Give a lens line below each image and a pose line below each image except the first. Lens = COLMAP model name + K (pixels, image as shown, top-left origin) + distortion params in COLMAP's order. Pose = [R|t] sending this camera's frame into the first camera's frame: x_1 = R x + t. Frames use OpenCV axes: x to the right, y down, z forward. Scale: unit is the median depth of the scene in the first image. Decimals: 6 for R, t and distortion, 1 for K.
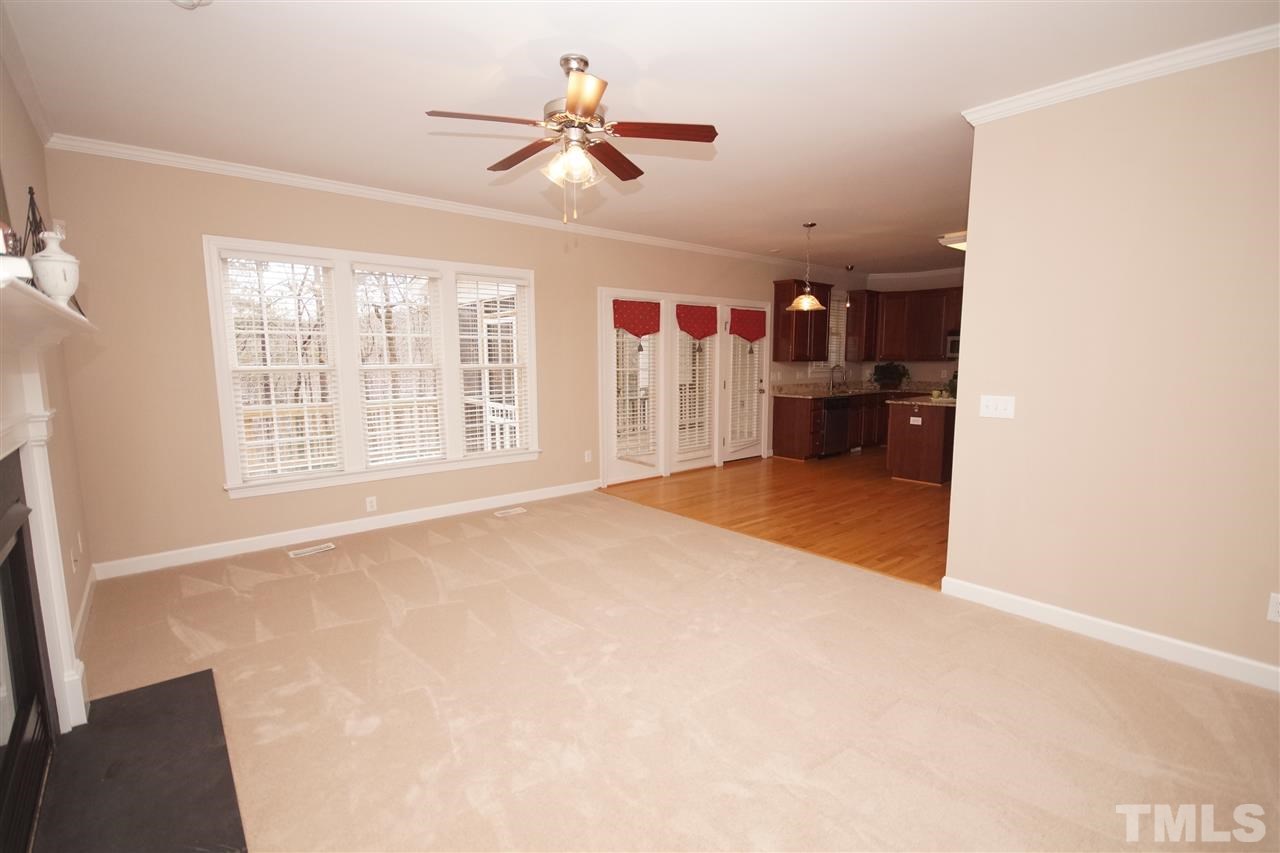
lens RADIAL K [[573.2, 0, 640.0], [0, 573.2, 426.5], [0, 0, 1]] dist [-0.006243, -0.000695]
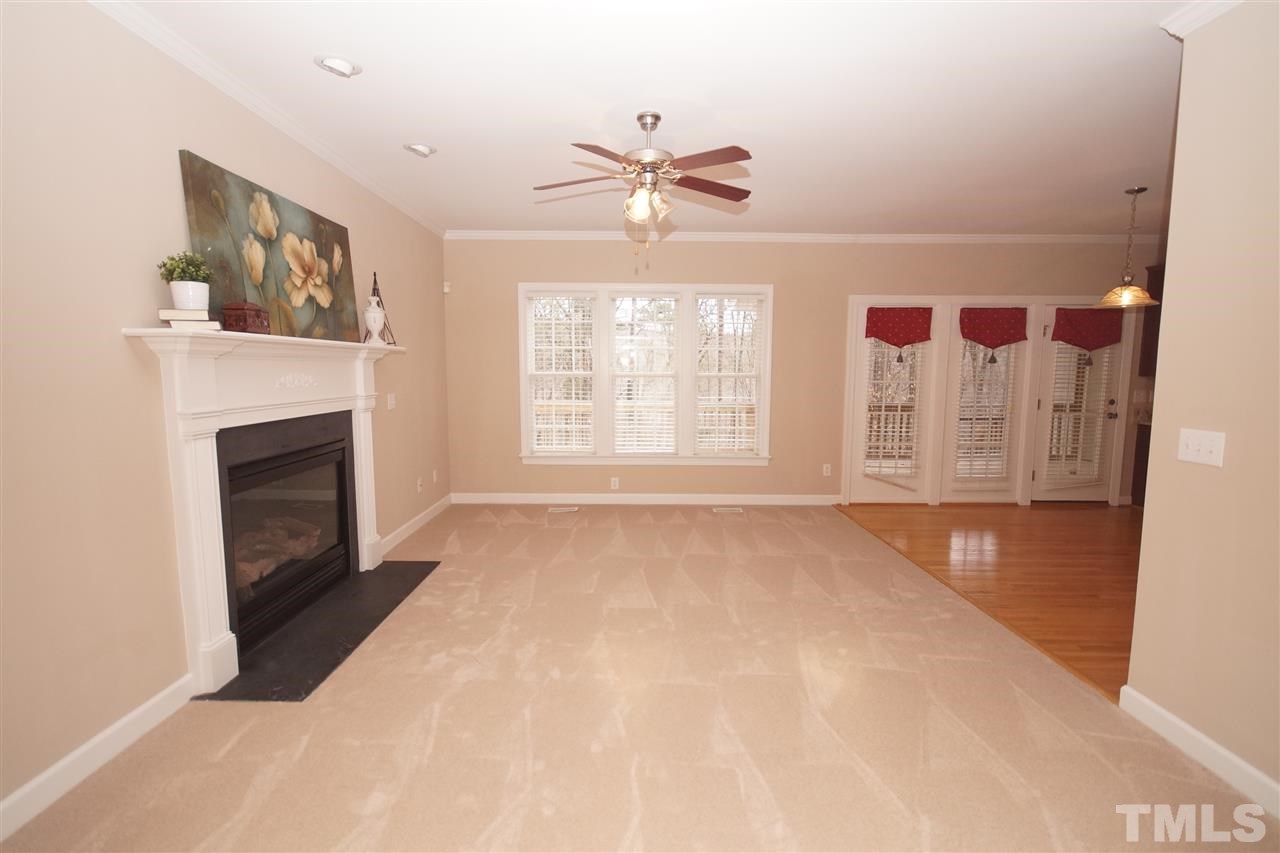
lens RADIAL K [[572.5, 0, 640.0], [0, 572.5, 426.5], [0, 0, 1]] dist [-0.001510, -0.000744]
pose [[0.772998, 0.072297, -0.630275, 0.331426], [-0.084000, 0.996402, 0.011274, -0.006696], [0.628823, 0.044229, 0.776290, 0.051017]]
